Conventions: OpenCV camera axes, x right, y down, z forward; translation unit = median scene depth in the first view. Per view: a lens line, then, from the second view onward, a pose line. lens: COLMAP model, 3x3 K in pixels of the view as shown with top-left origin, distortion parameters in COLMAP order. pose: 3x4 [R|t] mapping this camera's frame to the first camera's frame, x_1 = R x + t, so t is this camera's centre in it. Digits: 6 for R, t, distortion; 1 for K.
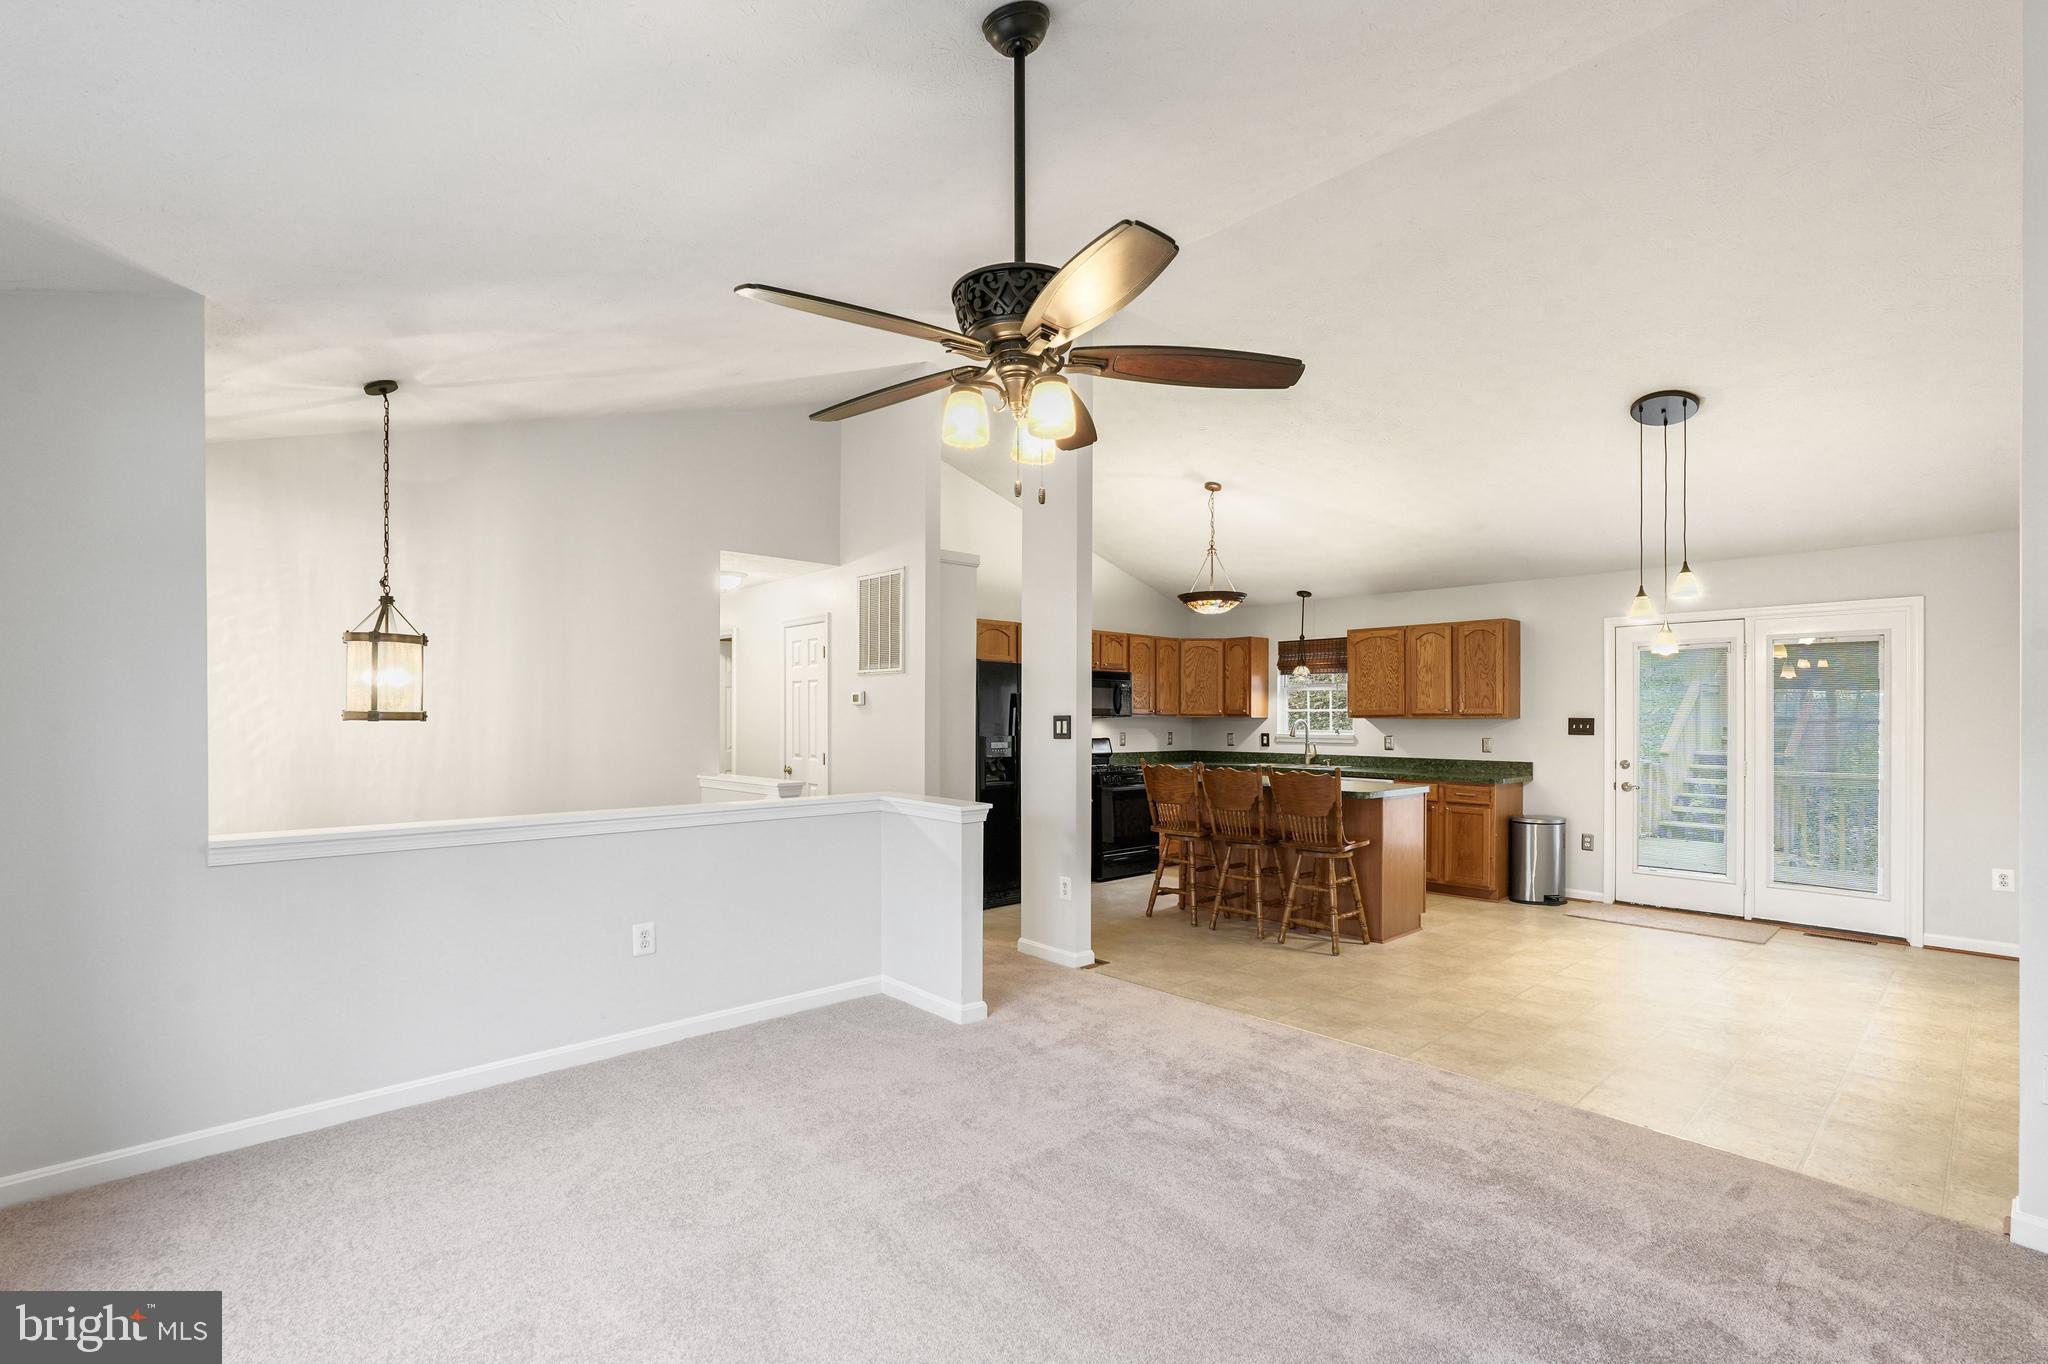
lens RADIAL K [[922.5, 0, 1023.1], [0, 922.5, 713.5], [0, 0, 1]] dist [-0.016499, 0.011011]
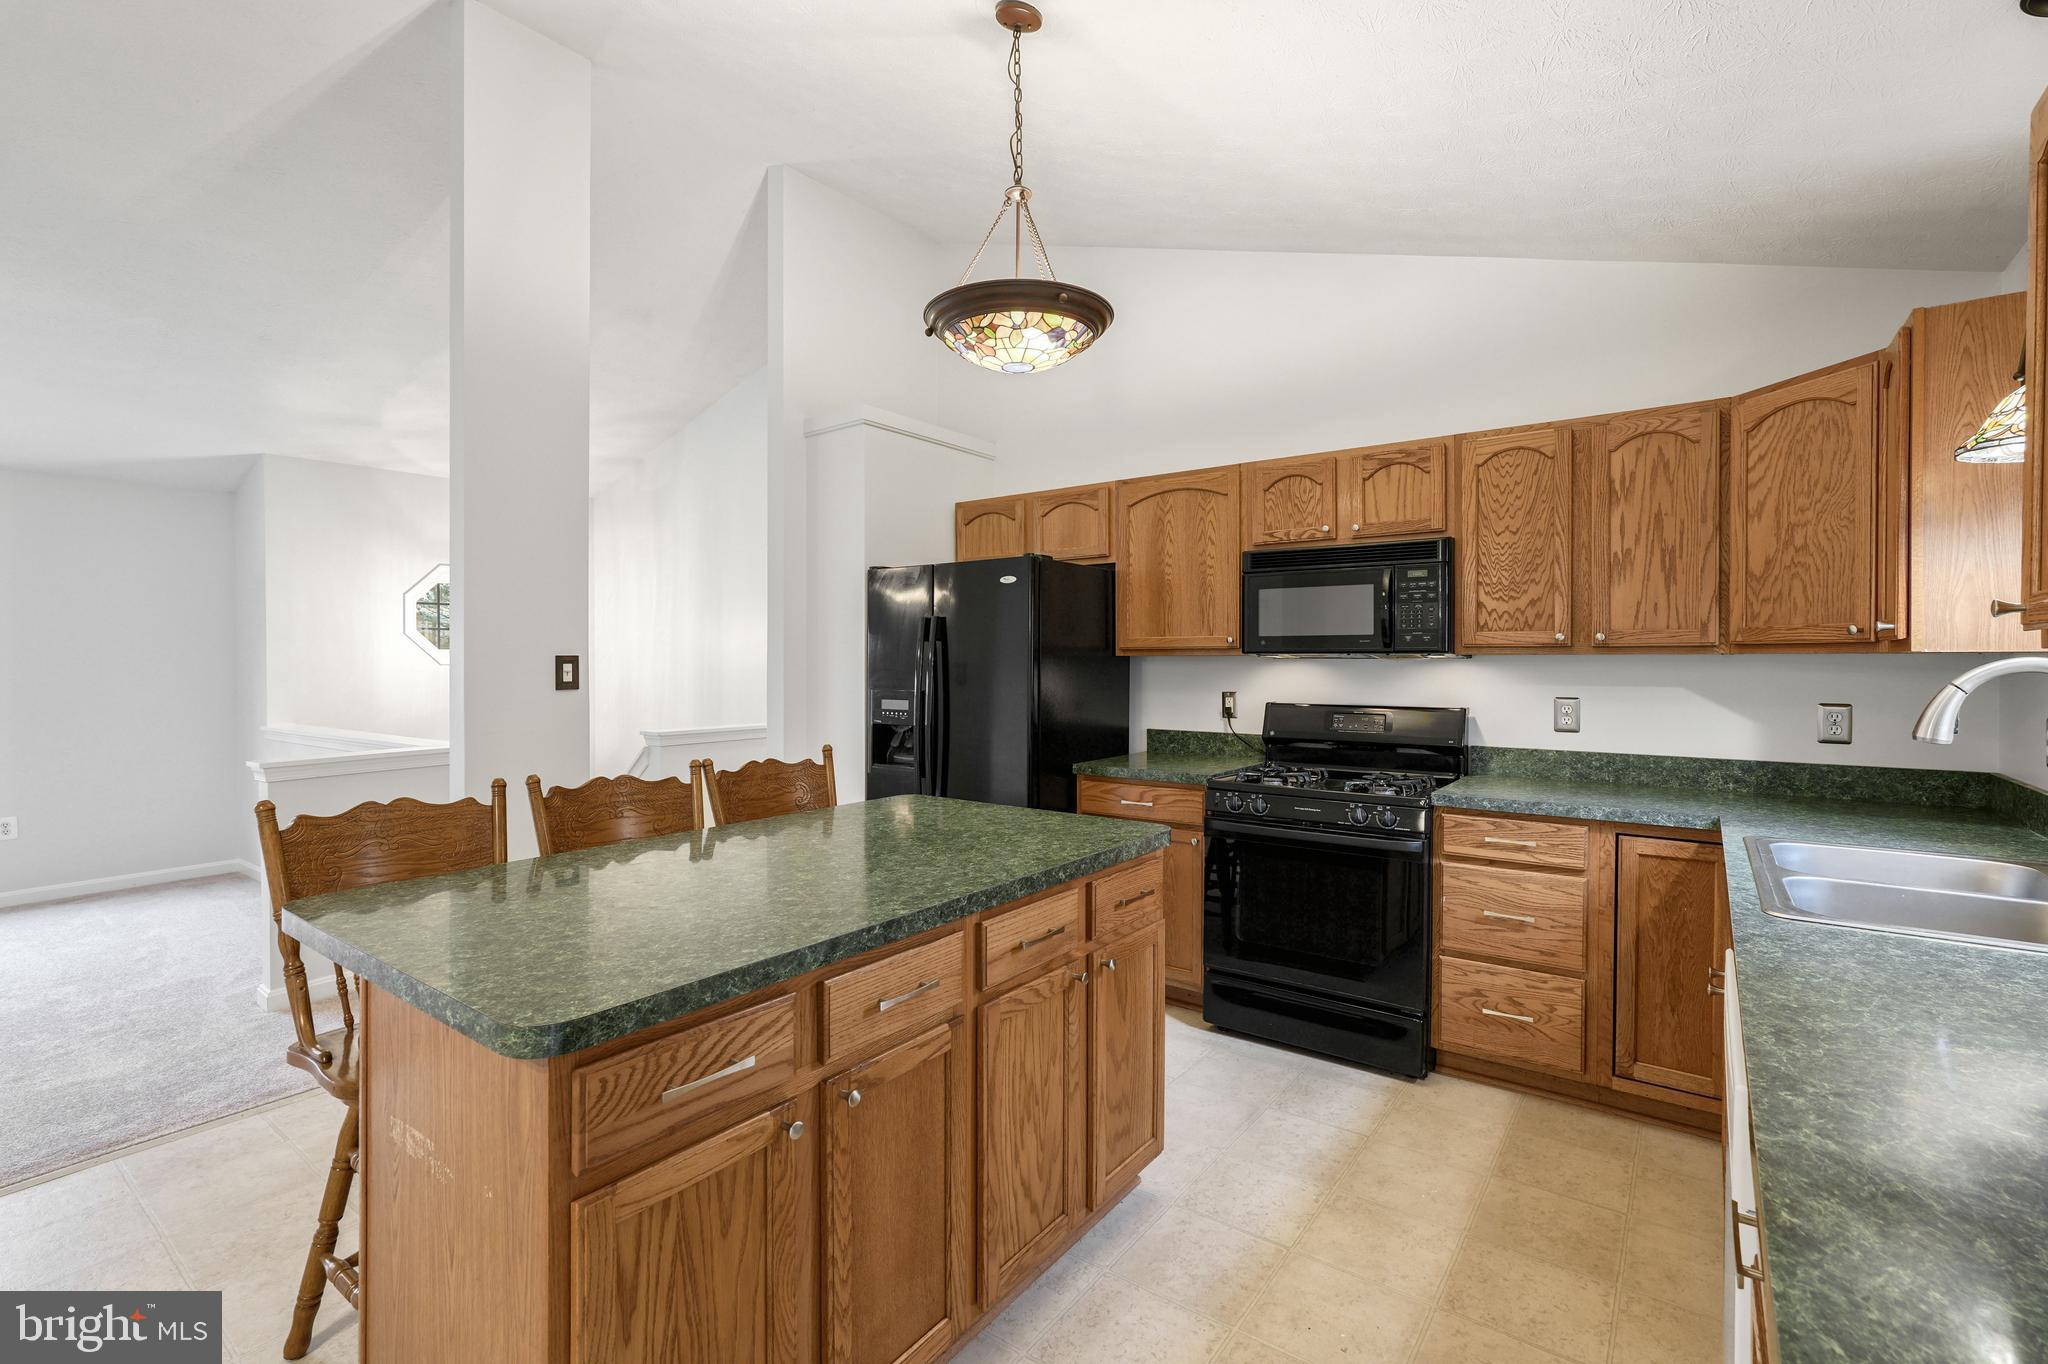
lens RADIAL K [[914.8, 0, 1029.1], [0, 914.8, 667.8], [0, 0, 1]] dist [-0.017459, 0.010734]
pose [[0.183042, 0.003989, -0.983097, 0.523737], [0.007928, 0.999953, 0.005534, 0.006563], [0.983073, -0.008807, 0.183002, 0.878613]]
